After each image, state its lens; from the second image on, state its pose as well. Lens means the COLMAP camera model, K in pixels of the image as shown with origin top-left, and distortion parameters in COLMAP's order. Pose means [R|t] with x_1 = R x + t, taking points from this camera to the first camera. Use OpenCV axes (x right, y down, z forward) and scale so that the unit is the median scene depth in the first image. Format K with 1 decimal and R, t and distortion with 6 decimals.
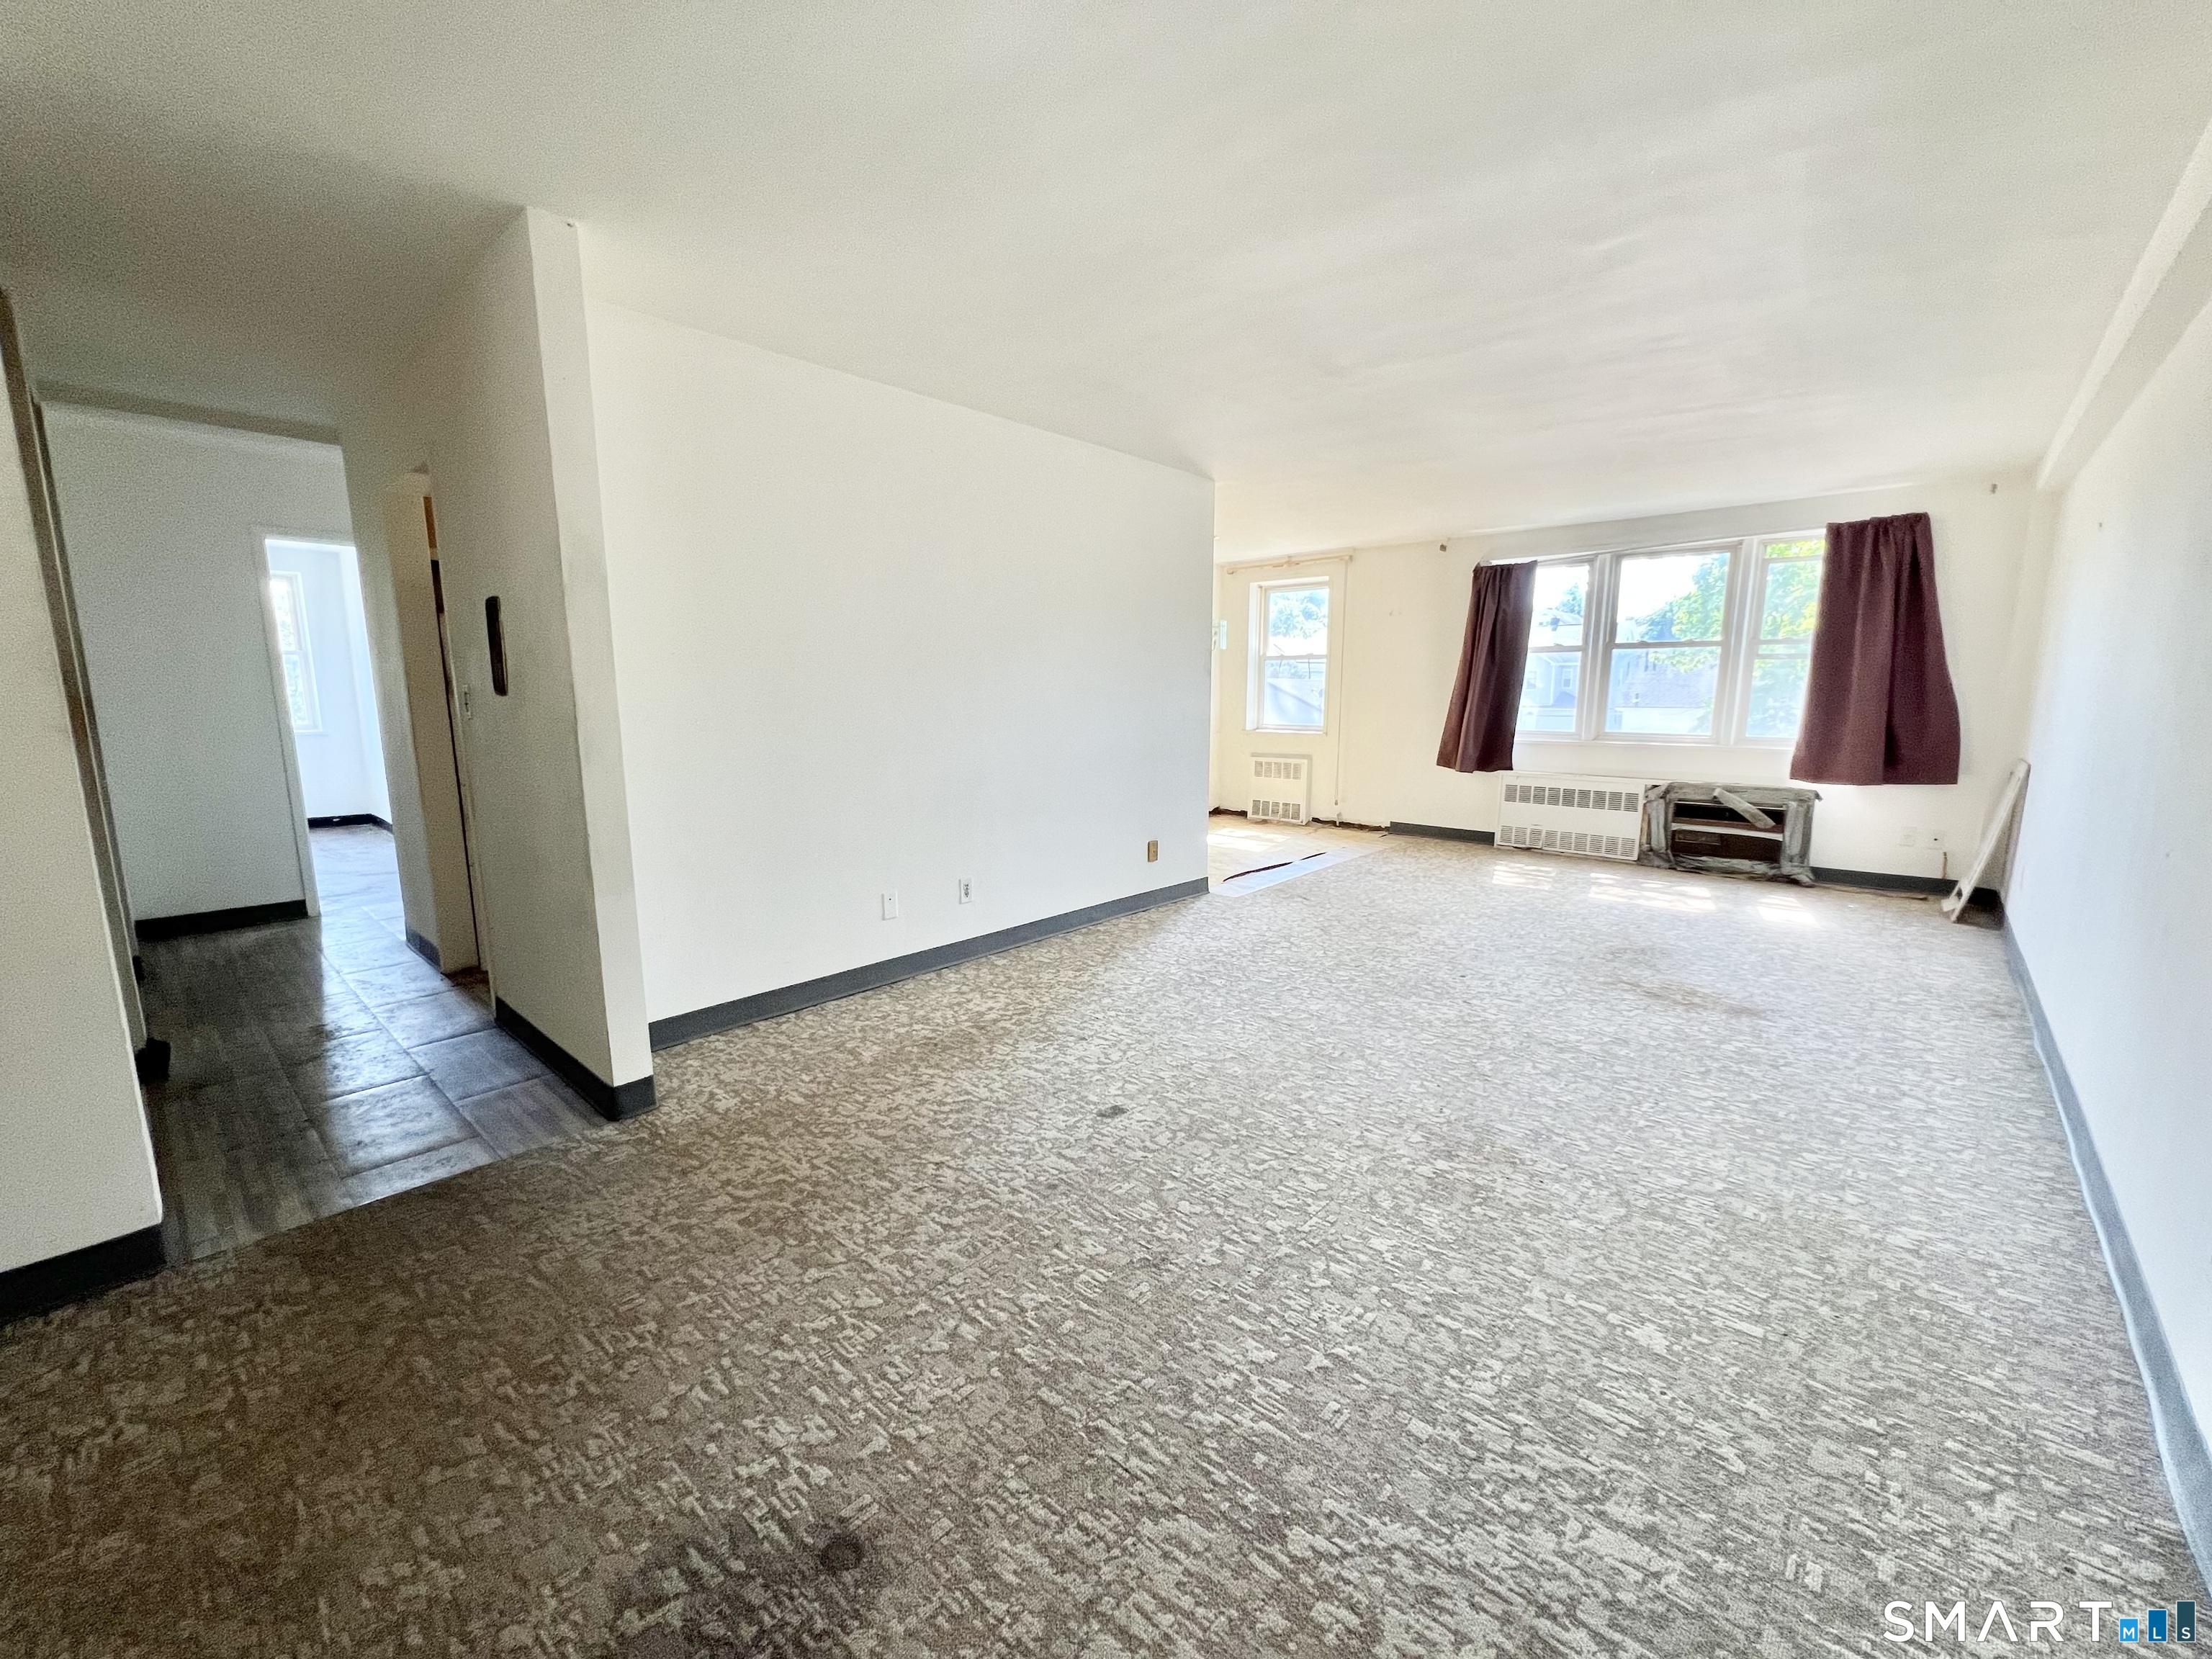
lens RADIAL K [[887.1, 0, 1115.5], [0, 887.1, 831.5], [0, 0, 1]] dist [-0.001028, 0.000258]
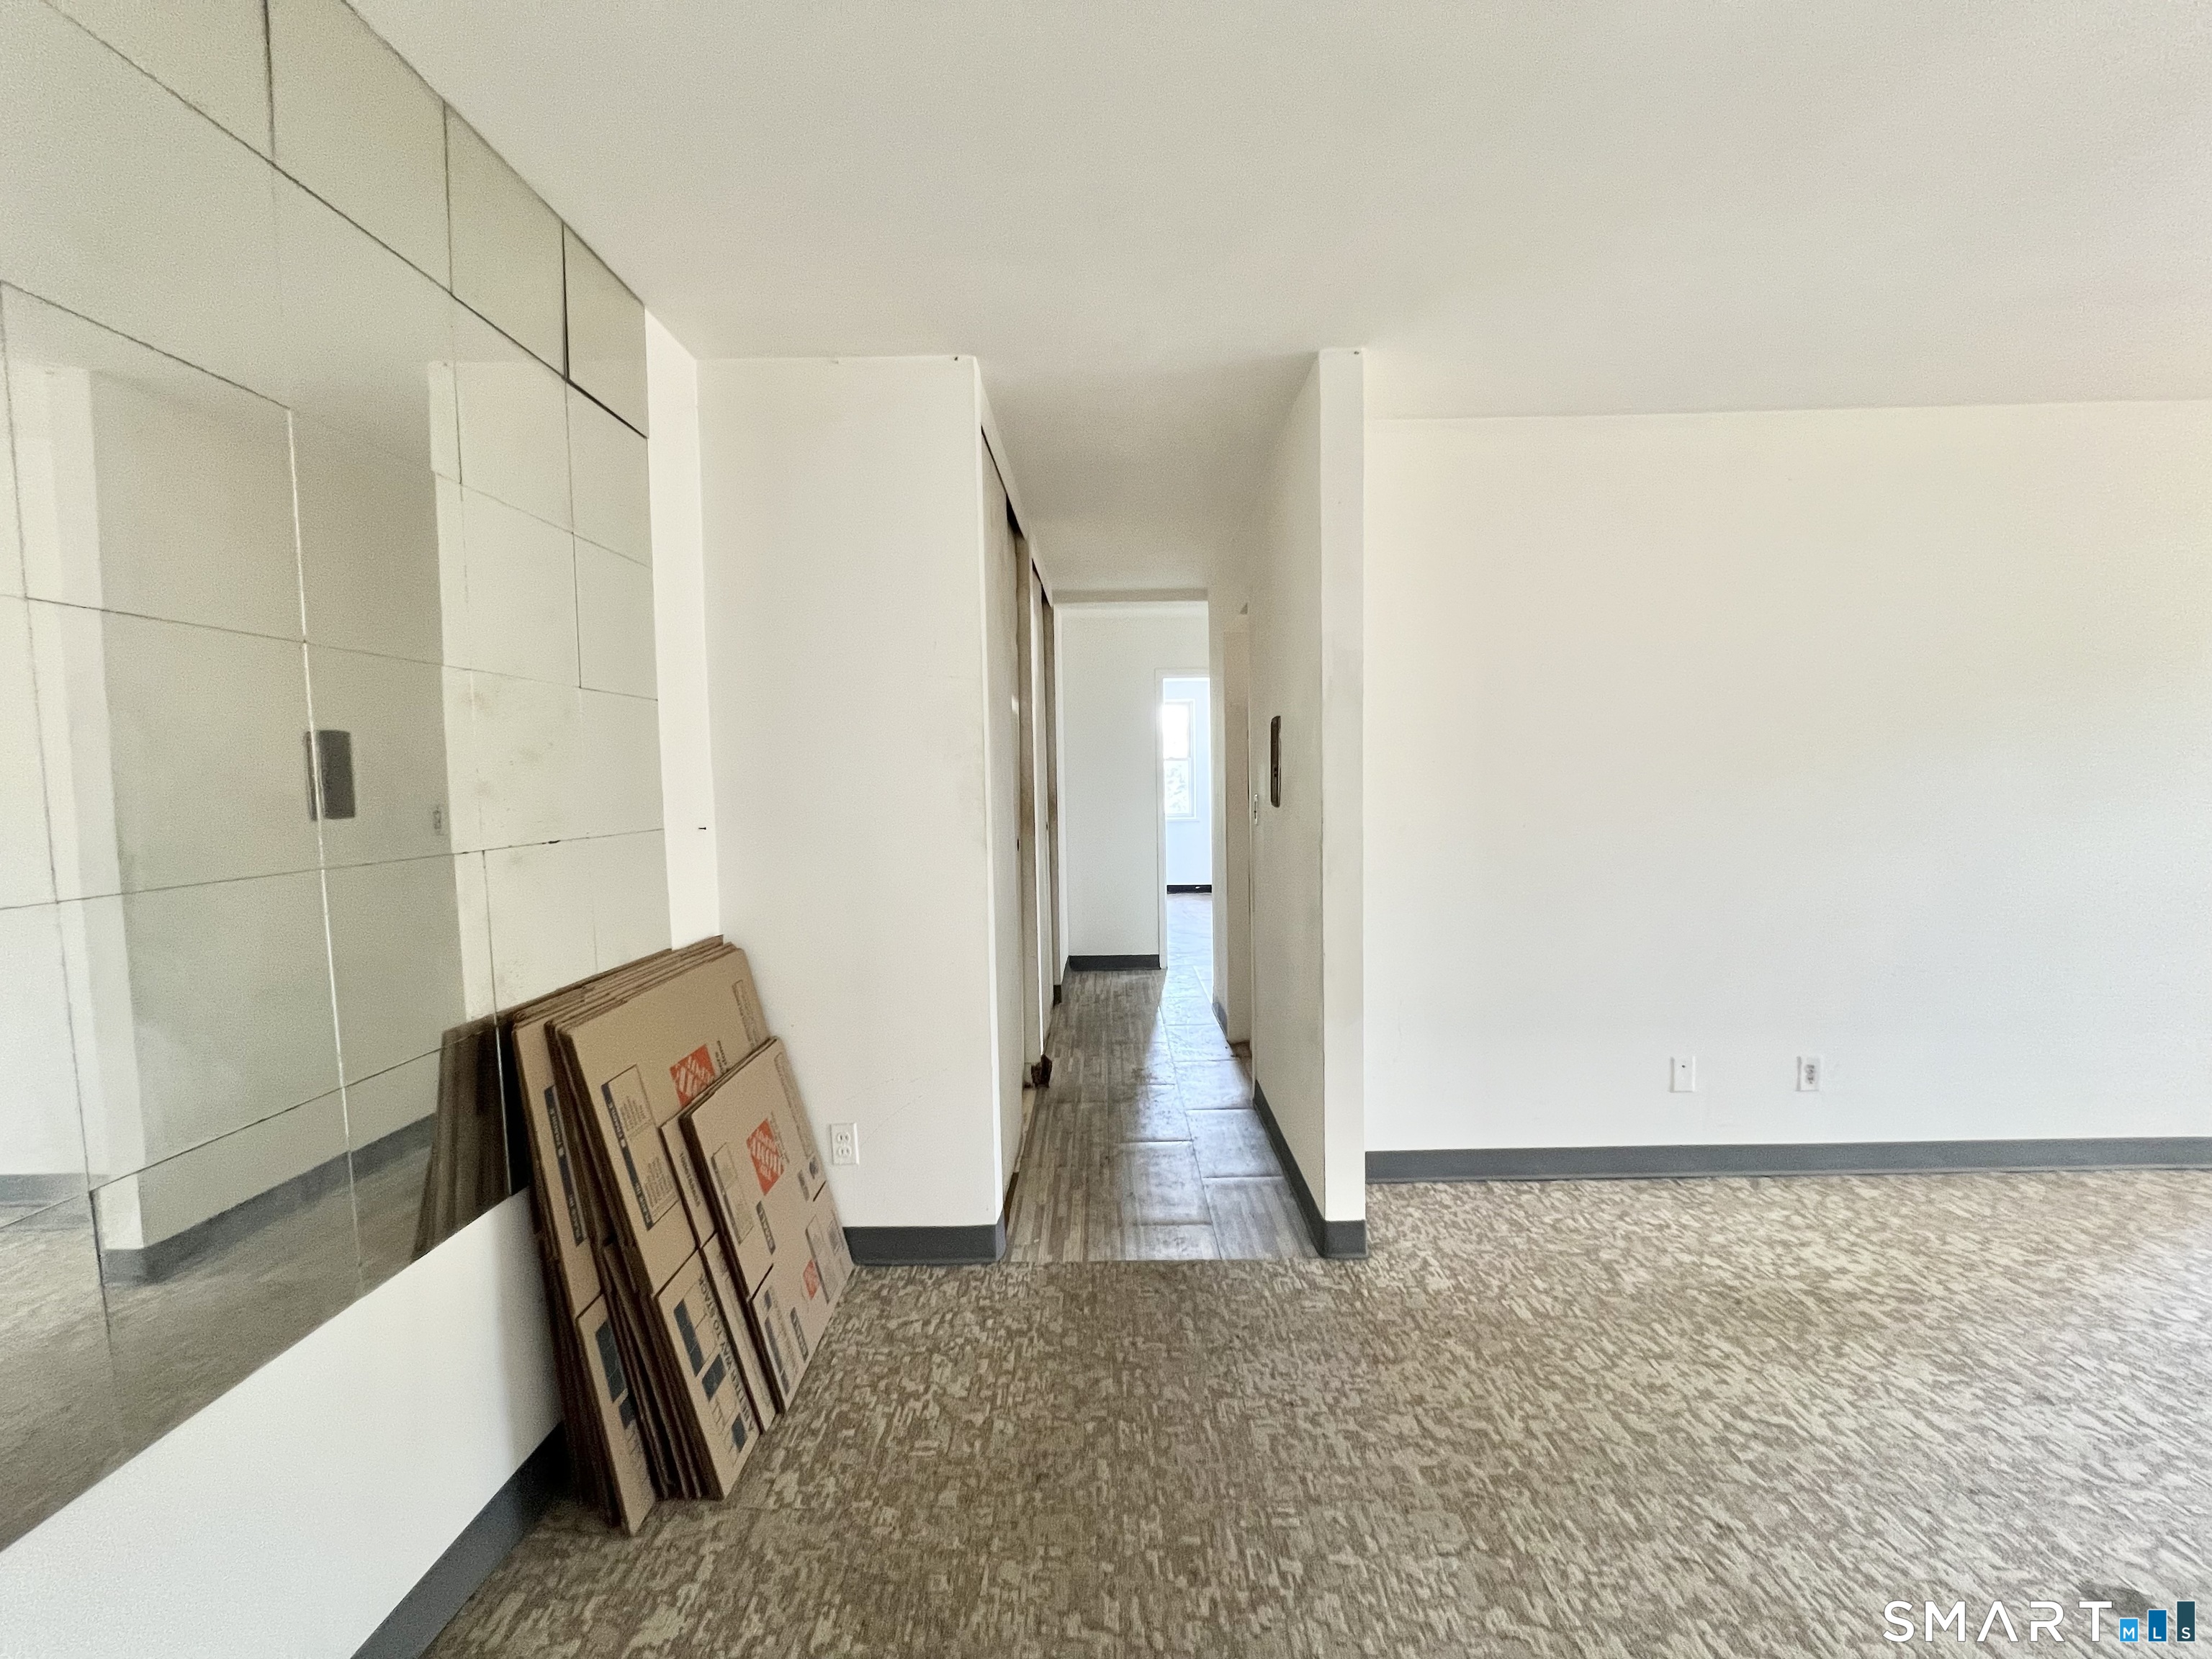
lens RADIAL K [[887.1, 0, 1109.6], [0, 887.1, 833.3], [0, 0, 1]] dist [-0.001028, 0.000258]
pose [[0.659961, 0.031055, -0.750658, -0.019376], [-0.100623, 0.993797, -0.047352, -0.050102], [0.744531, 0.106784, 0.658992, 0.150408]]
